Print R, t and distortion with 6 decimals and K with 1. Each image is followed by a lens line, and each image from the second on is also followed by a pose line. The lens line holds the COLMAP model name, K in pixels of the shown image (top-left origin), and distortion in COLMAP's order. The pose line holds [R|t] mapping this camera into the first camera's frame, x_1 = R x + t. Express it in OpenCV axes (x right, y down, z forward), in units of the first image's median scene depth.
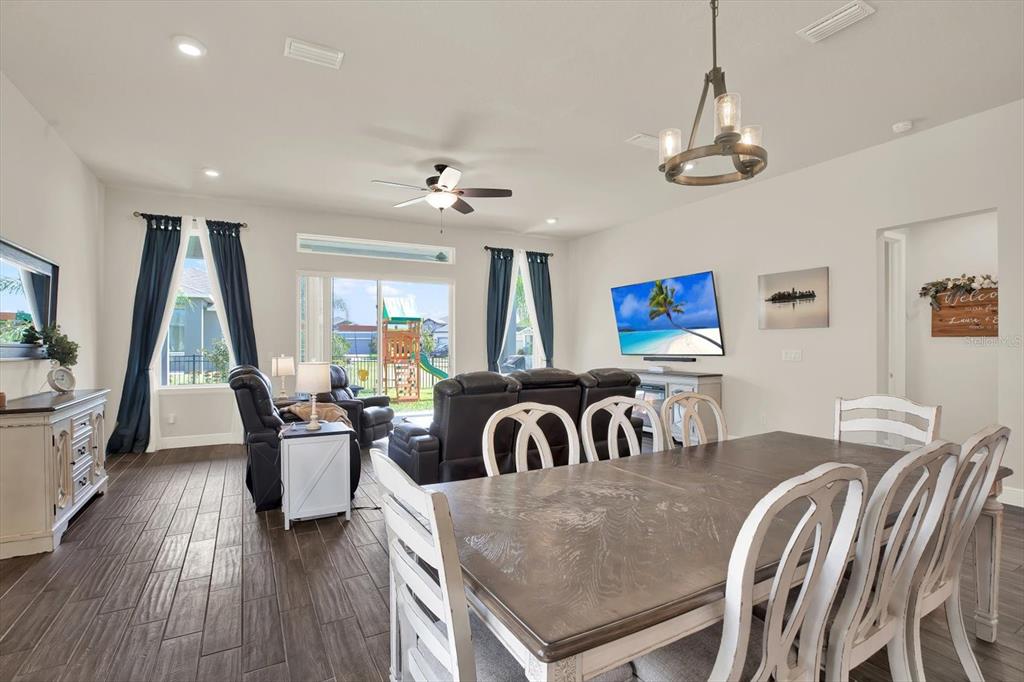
lens RADIAL K [[477.7, 0, 509.3], [0, 477.7, 341.8], [0, 0, 1]] dist [-0.049170, 0.016562]
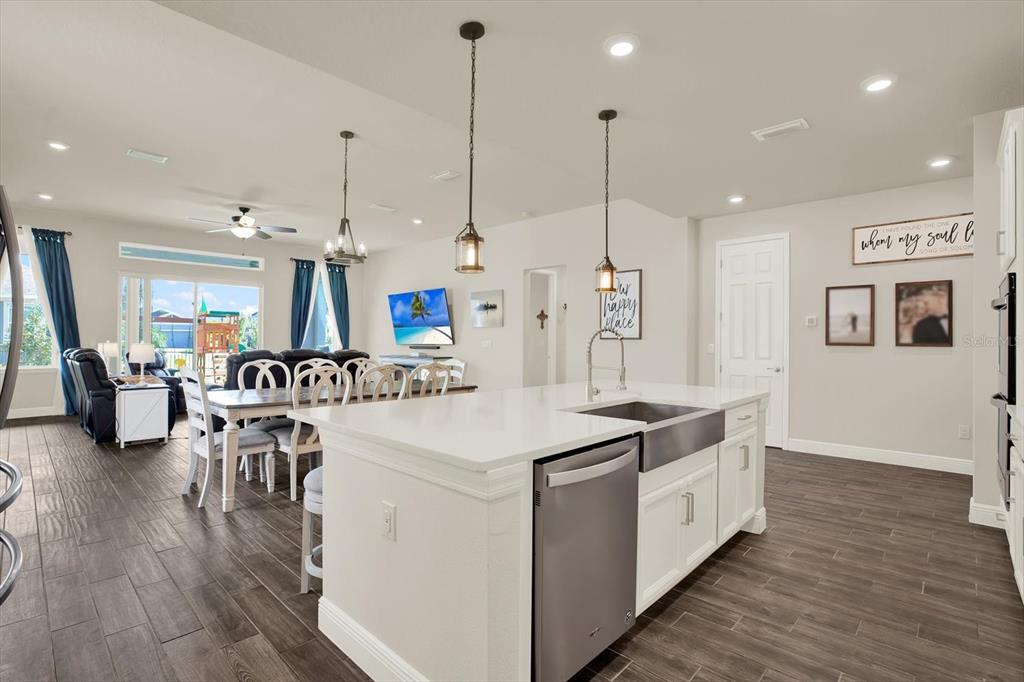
lens RADIAL K [[488.7, 0, 510.4], [0, 488.7, 337.7], [0, 0, 1]] dist [-0.051614, 0.017198]
pose [[0.954262, 0.012541, 0.298707, 0.152558], [-0.012496, 0.999920, -0.002062, 0.007148], [-0.298709, -0.001765, 0.954343, -0.479871]]
